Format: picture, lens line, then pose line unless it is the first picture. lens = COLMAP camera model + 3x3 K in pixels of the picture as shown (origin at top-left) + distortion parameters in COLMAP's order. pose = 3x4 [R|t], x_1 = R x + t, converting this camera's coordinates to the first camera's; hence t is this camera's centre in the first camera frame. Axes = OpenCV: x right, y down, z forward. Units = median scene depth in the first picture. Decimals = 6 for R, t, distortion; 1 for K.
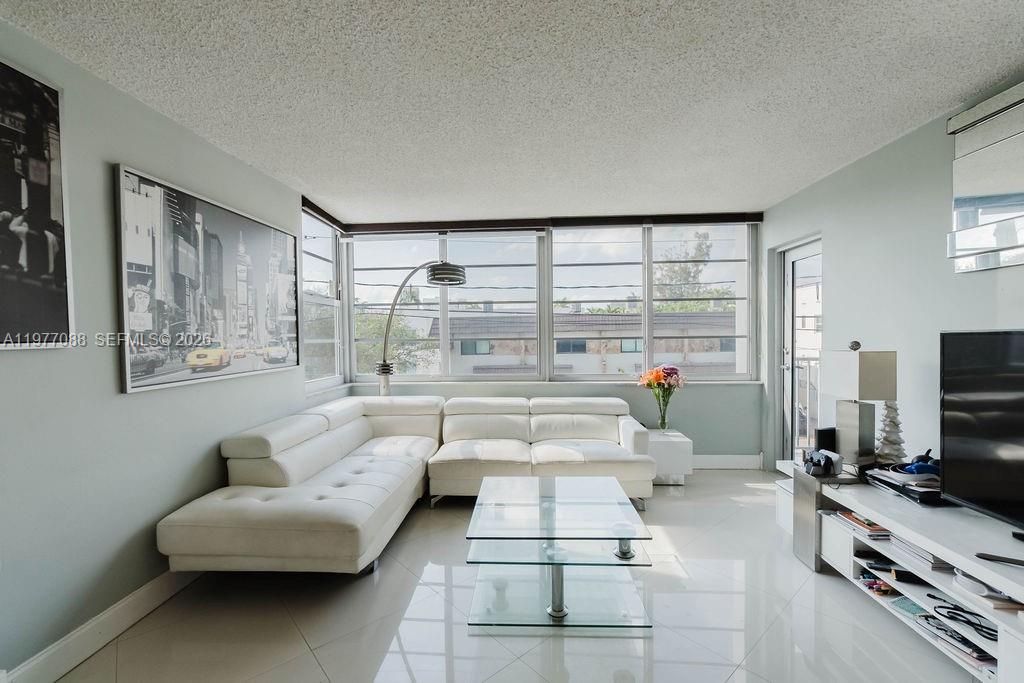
lens RADIAL K [[436.3, 0, 510.7], [0, 436.3, 346.1], [0, 0, 1]] dist [-0.001081, 0.000041]
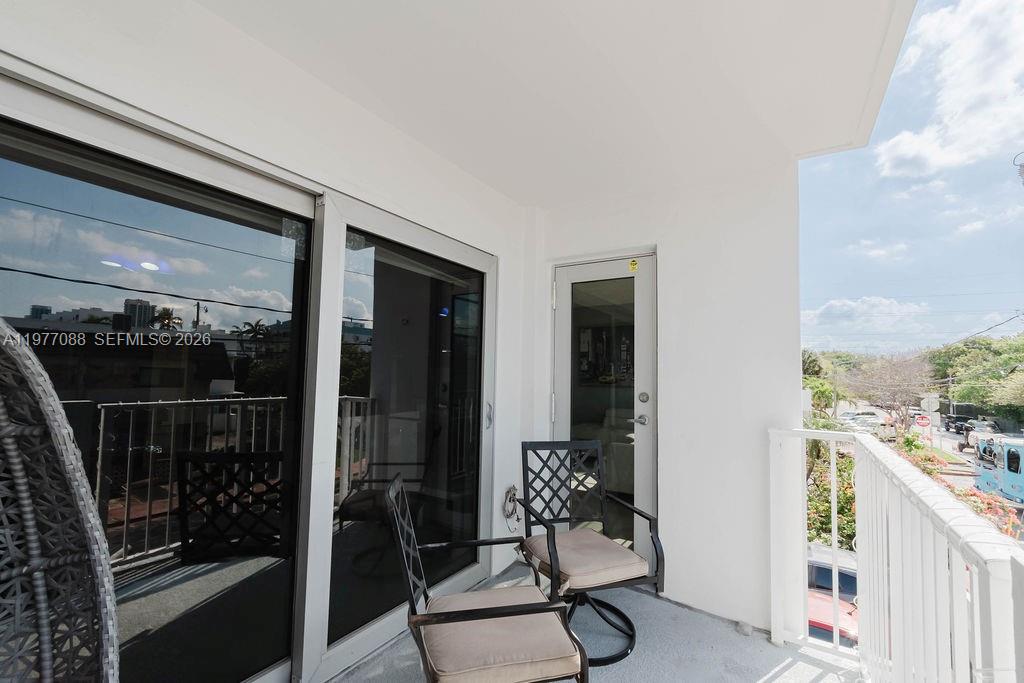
lens RADIAL K [[436.3, 0, 510.7], [0, 436.3, 346.1], [0, 0, 1]] dist [-0.001081, 0.000041]
pose [[-0.491176, -0.046076, -0.869841, 2.120550], [-0.030295, 0.998899, -0.035806, -0.070851], [0.870533, 0.008765, -0.492031, 1.823370]]
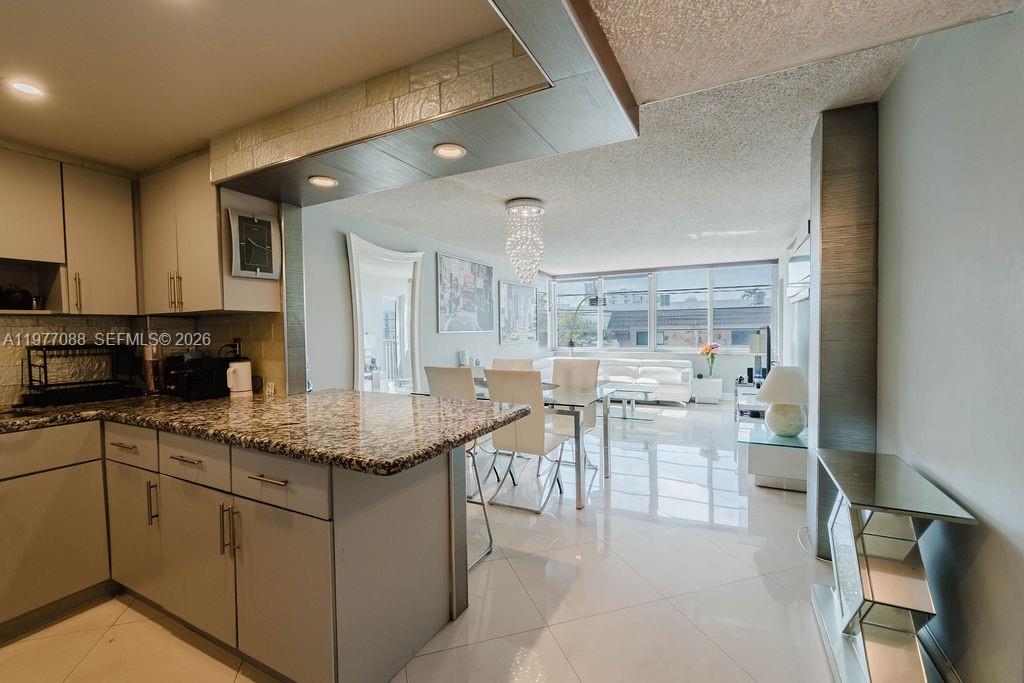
lens RADIAL K [[436.3, 0, 510.7], [0, 436.3, 346.1], [0, 0, 1]] dist [-0.001081, 0.000041]
pose [[0.914513, 0.015280, -0.404268, 0.486992], [-0.007835, 0.999768, 0.020065, 0.036119], [0.404481, -0.015182, 0.914420, -1.719758]]
